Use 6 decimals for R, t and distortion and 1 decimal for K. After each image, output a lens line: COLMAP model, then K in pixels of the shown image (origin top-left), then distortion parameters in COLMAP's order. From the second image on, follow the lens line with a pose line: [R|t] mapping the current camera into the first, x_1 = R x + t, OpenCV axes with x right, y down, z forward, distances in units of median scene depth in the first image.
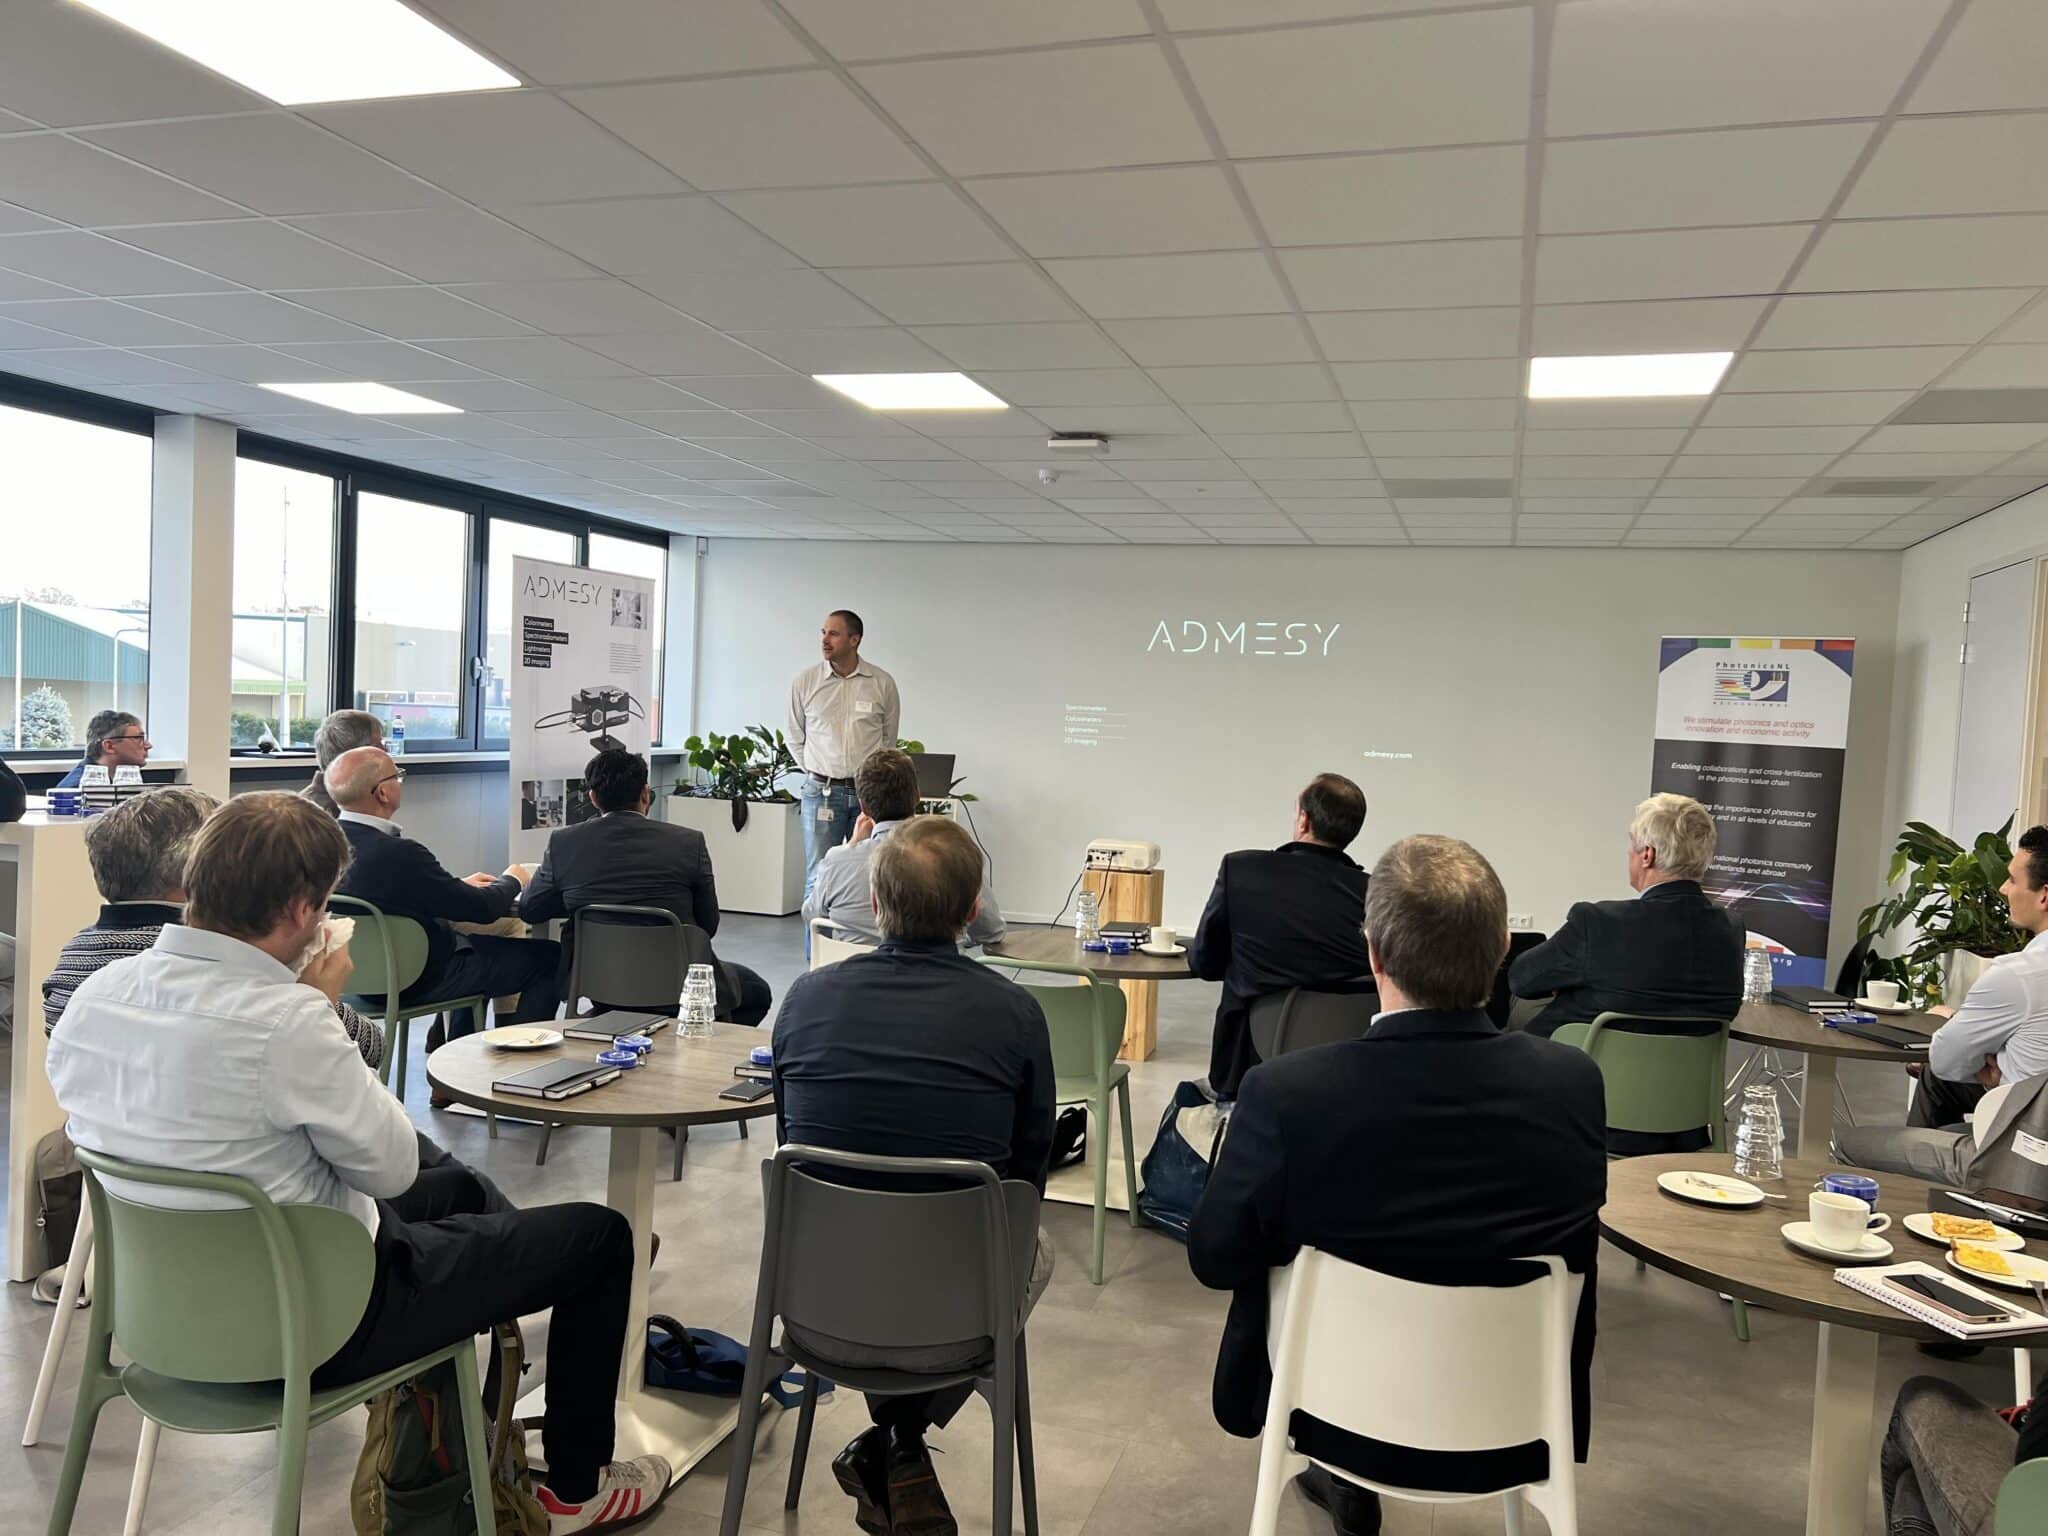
lens RADIAL K [[1534.2, 0, 1024.3], [0, 1534.2, 783.1], [0, 0, 1]] dist [0.086150, -0.085819]
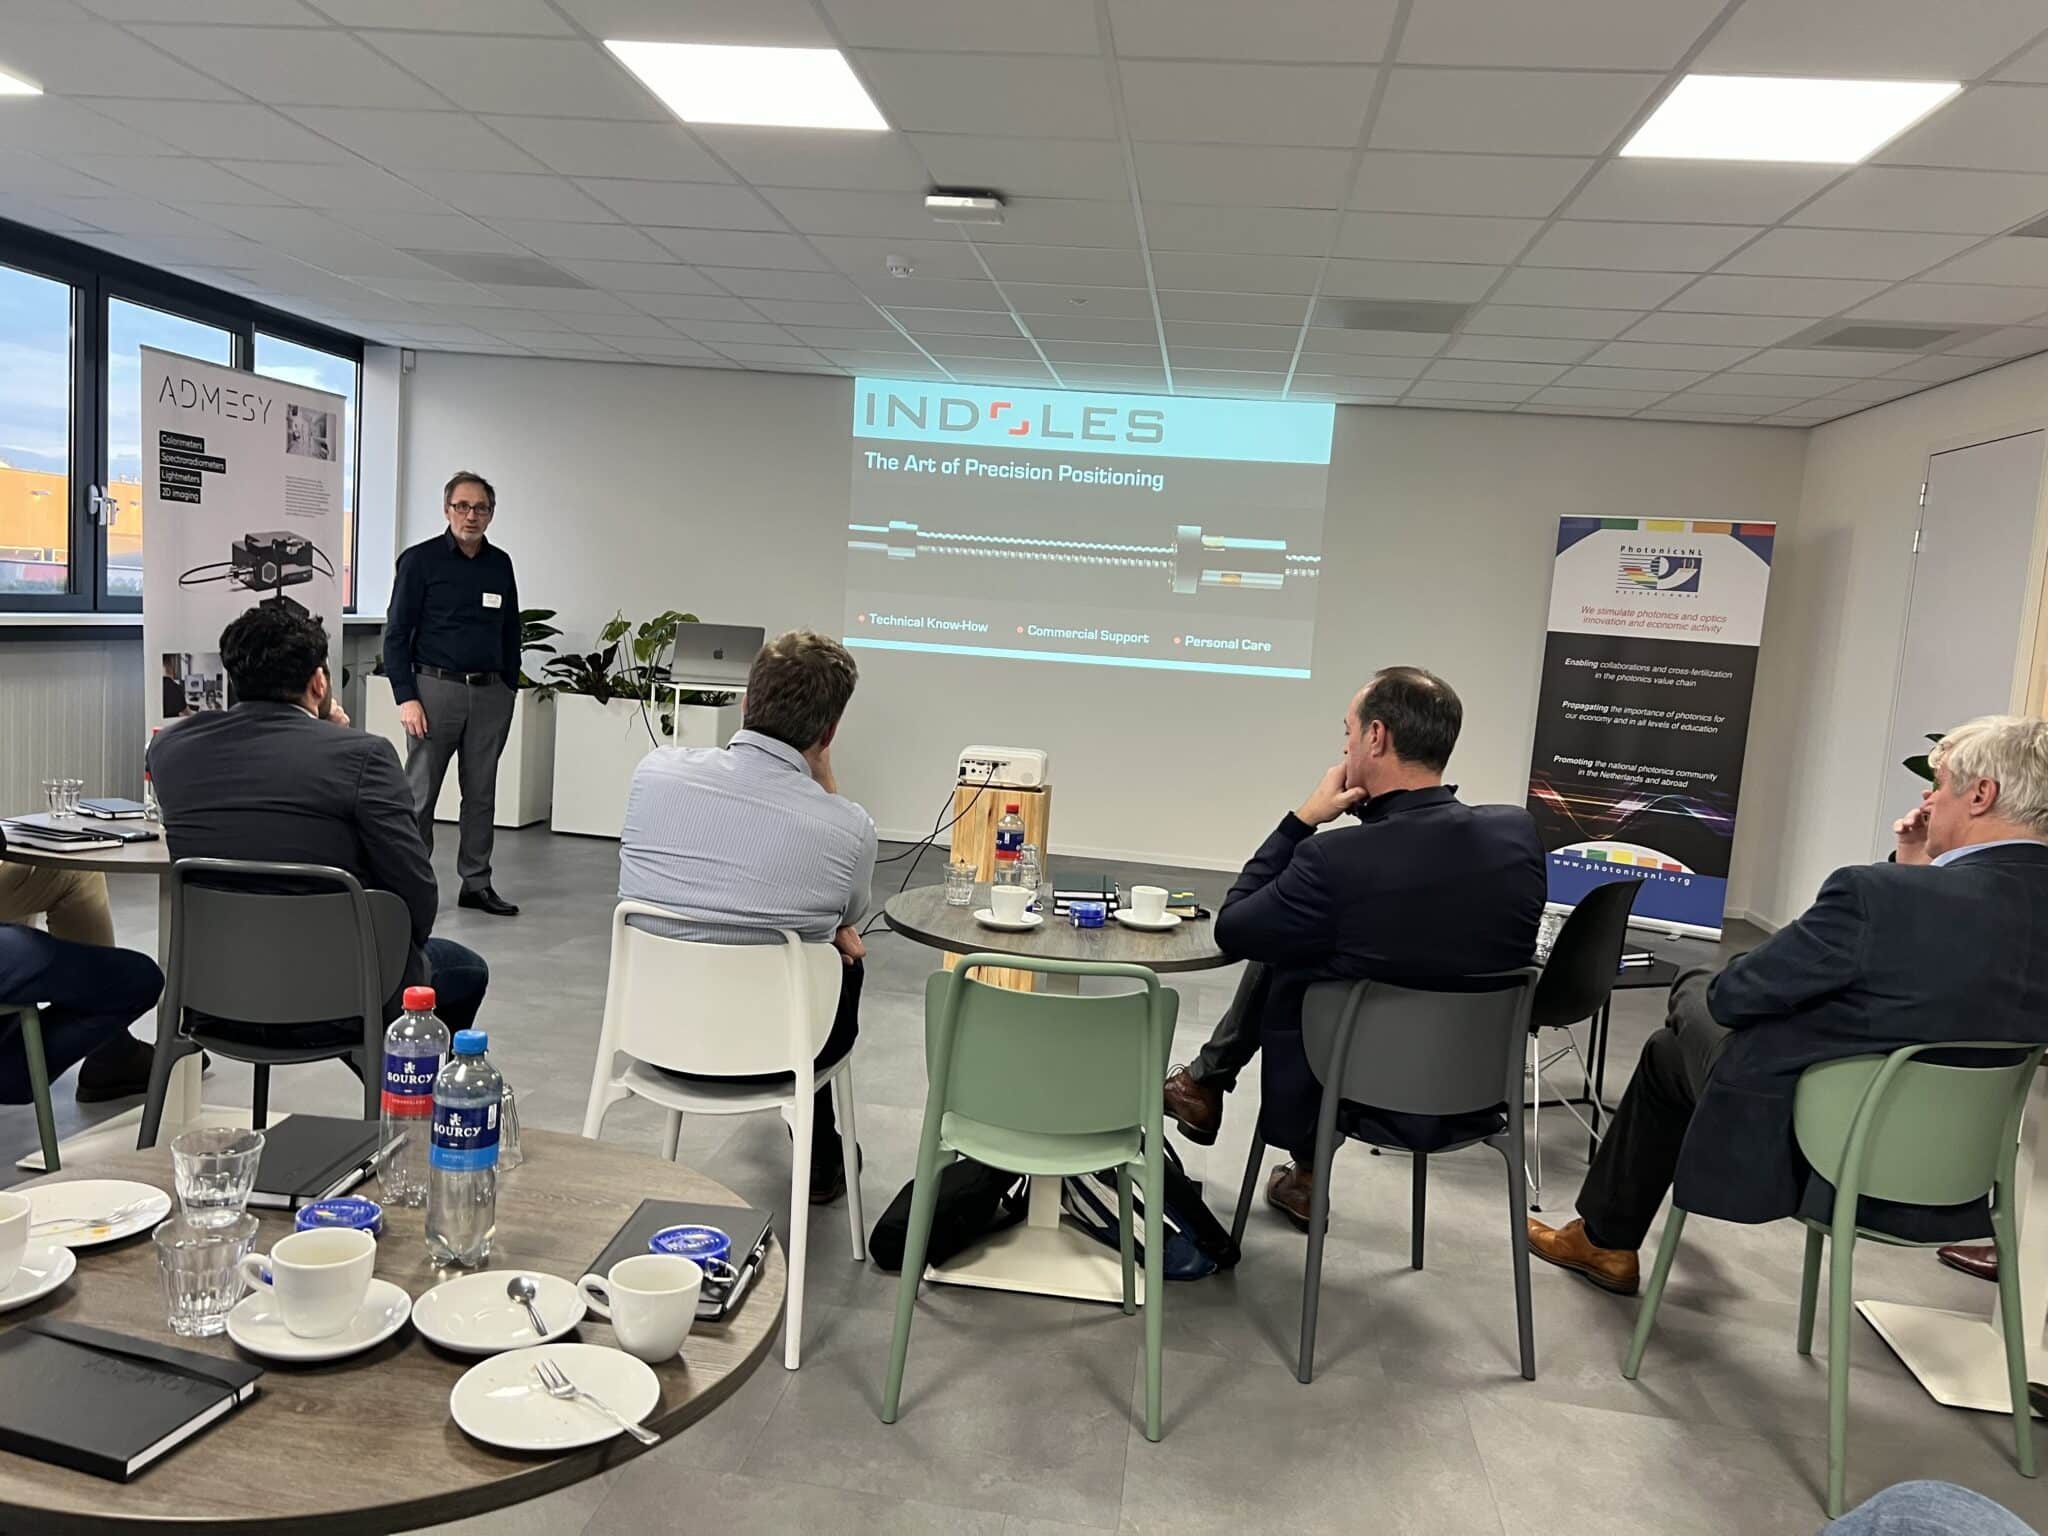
lens RADIAL K [[1543.1, 0, 1024.5], [0, 1543.1, 777.7], [0, 0, 1]] dist [0.021324, 0.010083]
pose [[0.983962, 0.005267, 0.178299, -0.047368], [-0.017903, 0.997433, 0.069339, -0.000816], [-0.177476, -0.071419, 0.981530, 0.181877]]
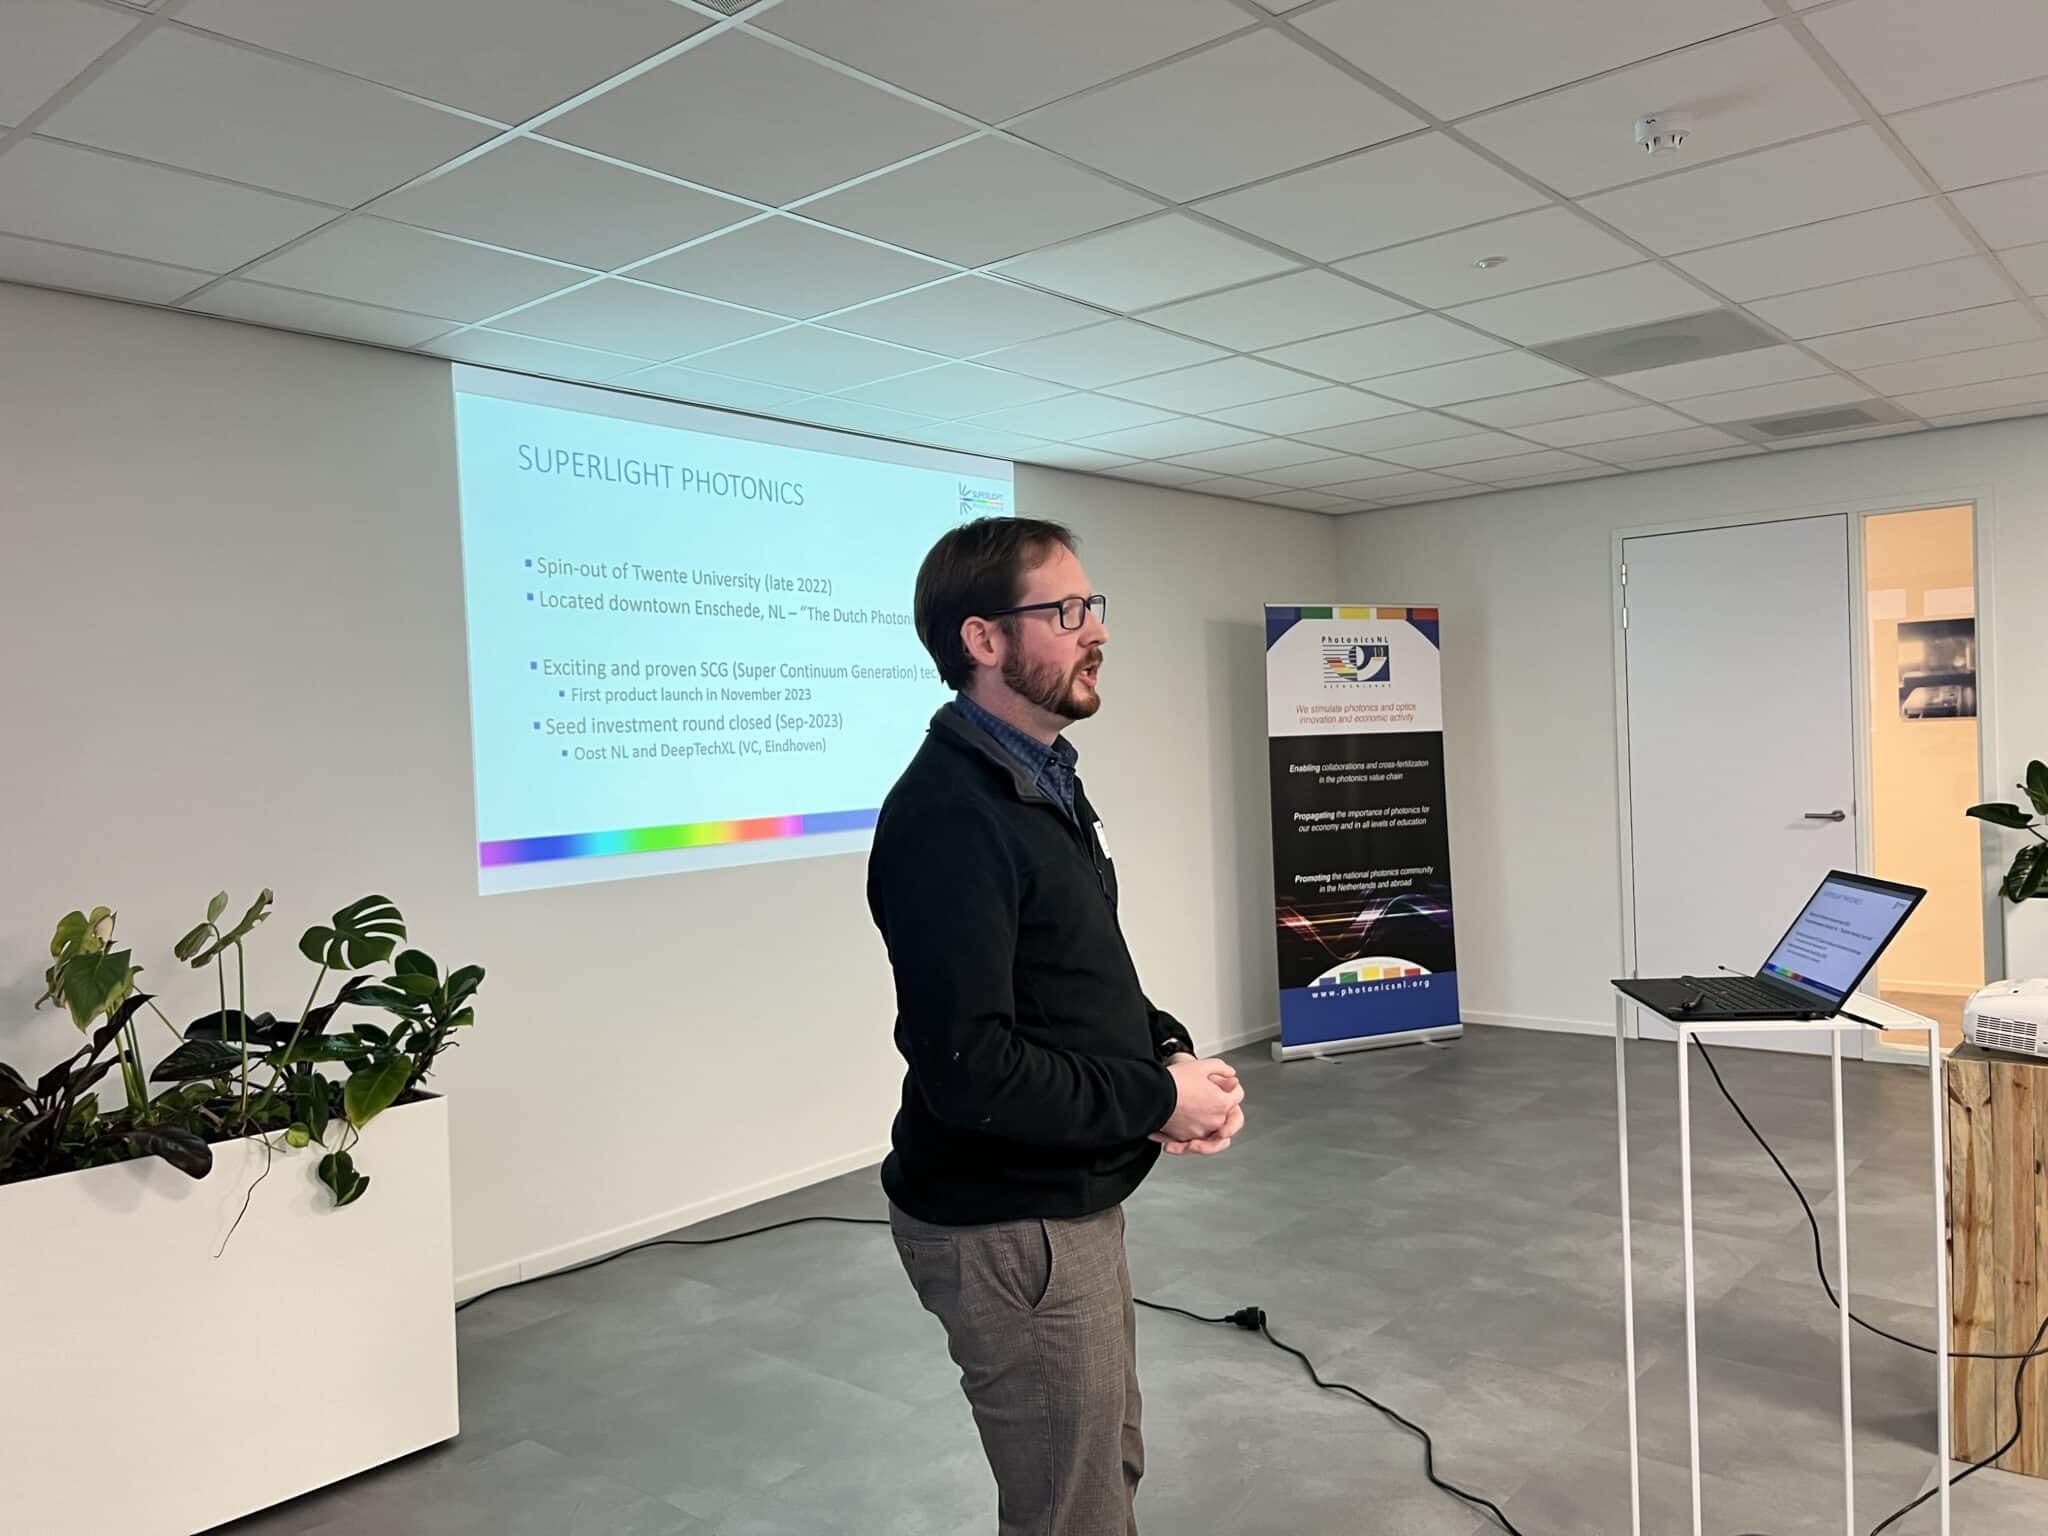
lens RADIAL K [[1536.0, 0, 1027.5], [0, 1536.0, 775.1], [0, 0, 1]] dist [0.112310, -0.145181]
pose [[0.388543, -0.080221, 0.917932, -0.354671], [0.102724, 0.993764, 0.043368, -0.056324], [-0.915687, 0.077444, 0.394360, 0.826013]]
